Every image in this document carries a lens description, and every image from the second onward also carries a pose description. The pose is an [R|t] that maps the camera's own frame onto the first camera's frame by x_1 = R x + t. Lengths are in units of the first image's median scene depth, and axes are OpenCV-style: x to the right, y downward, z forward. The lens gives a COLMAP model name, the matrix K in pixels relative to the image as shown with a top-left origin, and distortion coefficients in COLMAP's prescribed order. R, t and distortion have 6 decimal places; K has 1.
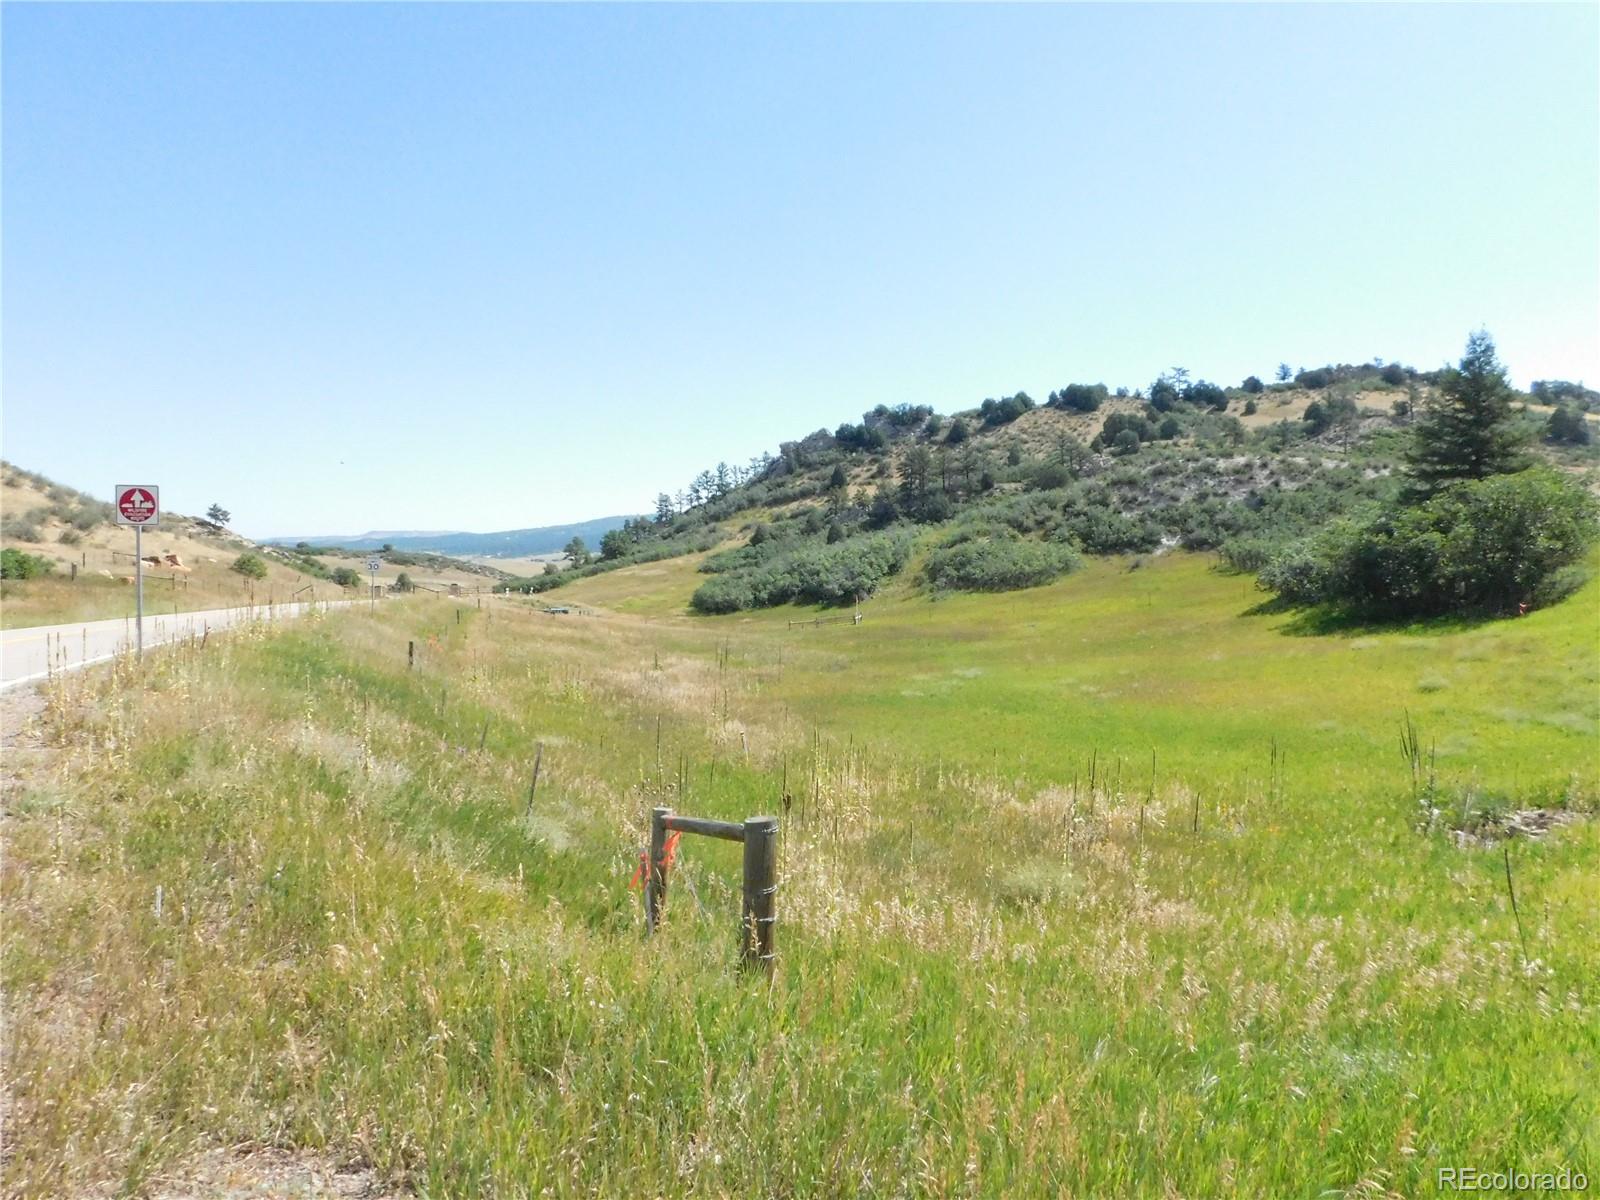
lens RADIAL K [[1061.5, 0, 805.7], [0, 1061.5, 595.2], [0, 0, 1]] dist [-0.069670, 0.055702]
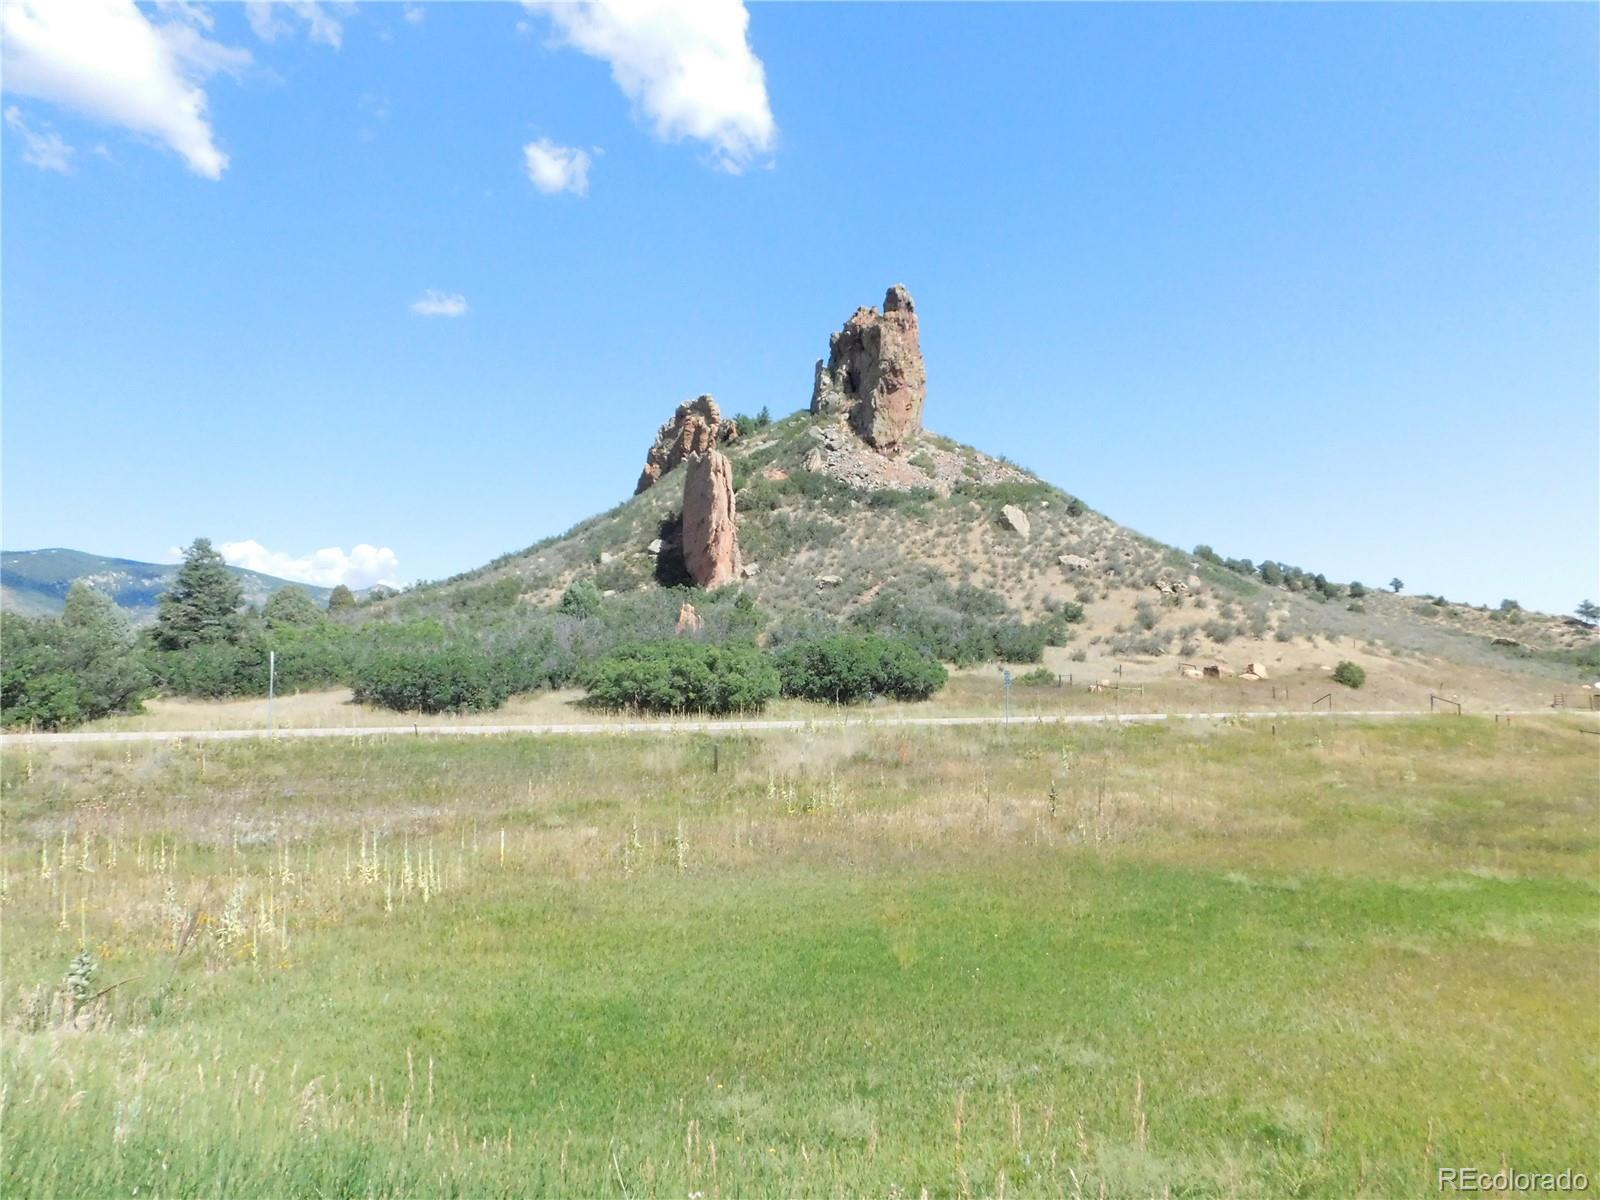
lens RADIAL K [[1061.5, 0, 805.3], [0, 1061.5, 606.1], [0, 0, 1]] dist [-0.069670, 0.055702]
pose [[0.284791, -0.061603, -0.956608, 0.105327], [-0.020082, 0.997330, -0.070204, -0.004388], [0.958379, 0.039204, 0.282793, 0.085522]]
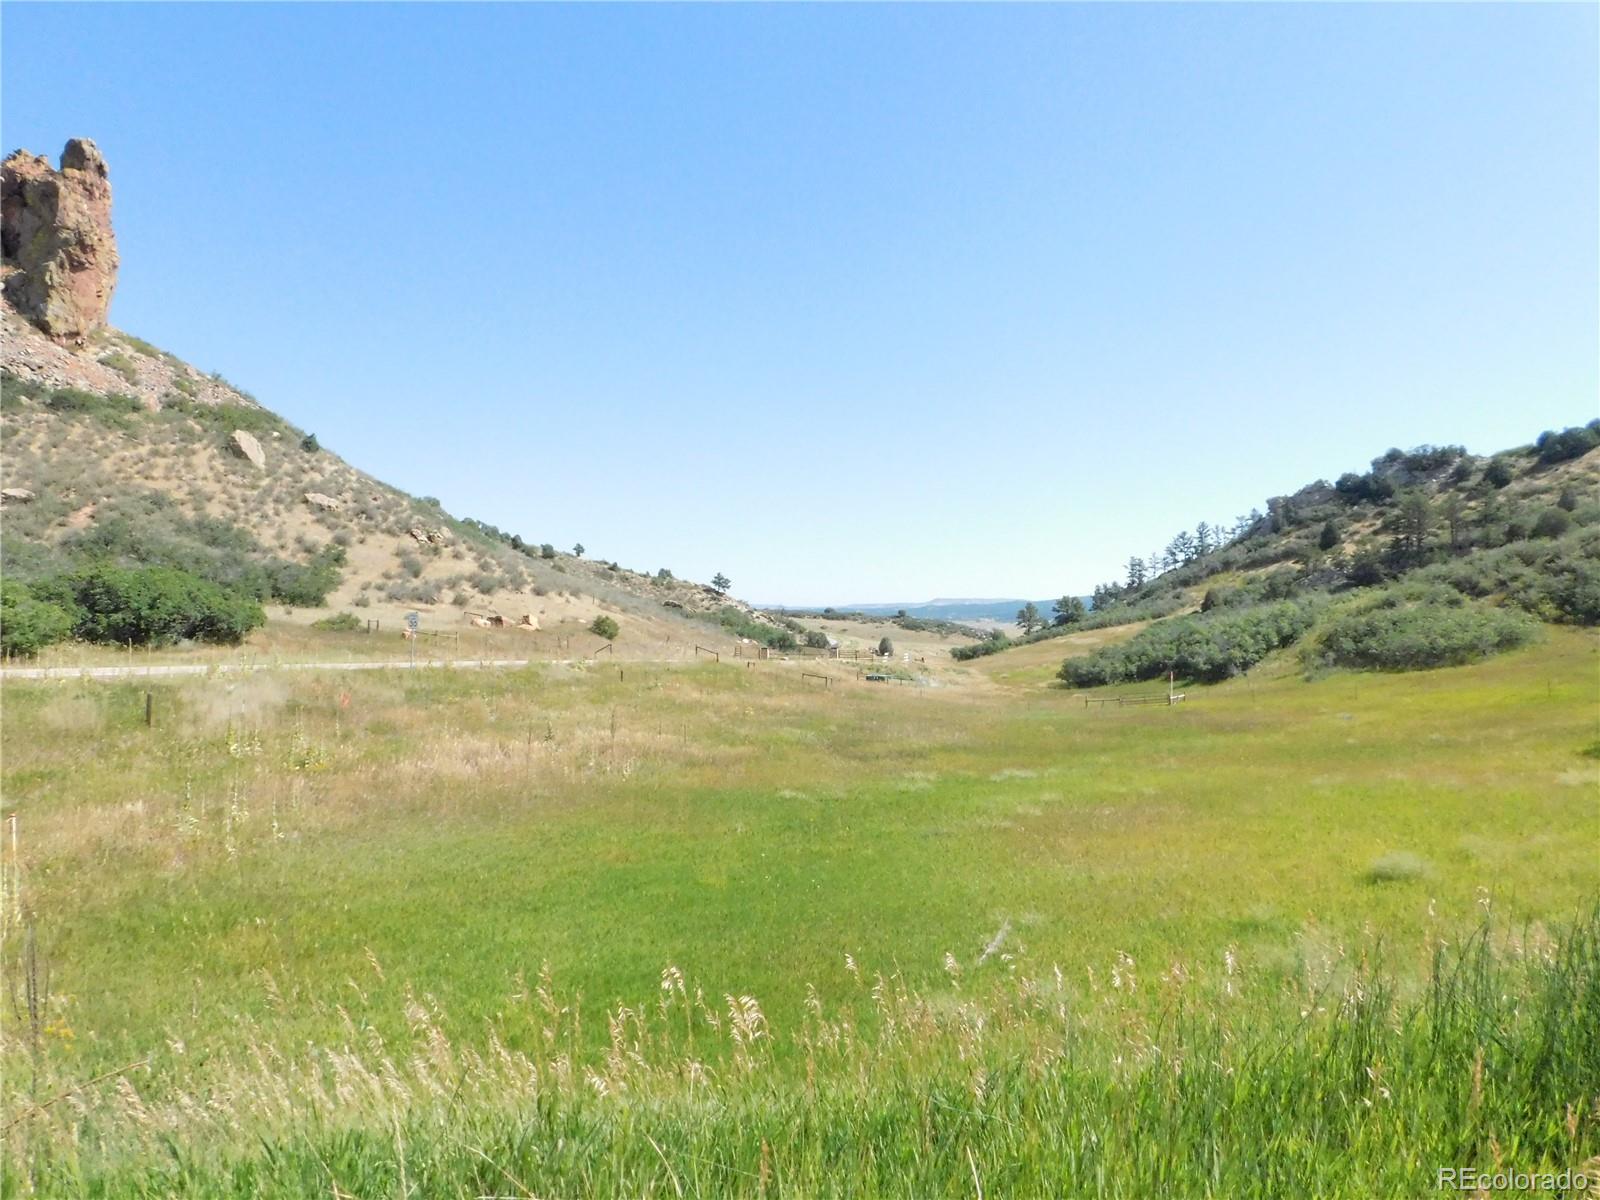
lens RADIAL K [[1061.5, 0, 807.1], [0, 1061.5, 597.9], [0, 0, 1]] dist [-0.069670, 0.055702]
pose [[0.870852, -0.001136, -0.491543, 0.077479], [-0.029052, 0.998130, -0.053776, -0.001467], [0.490685, 0.061112, 0.869191, 0.051221]]
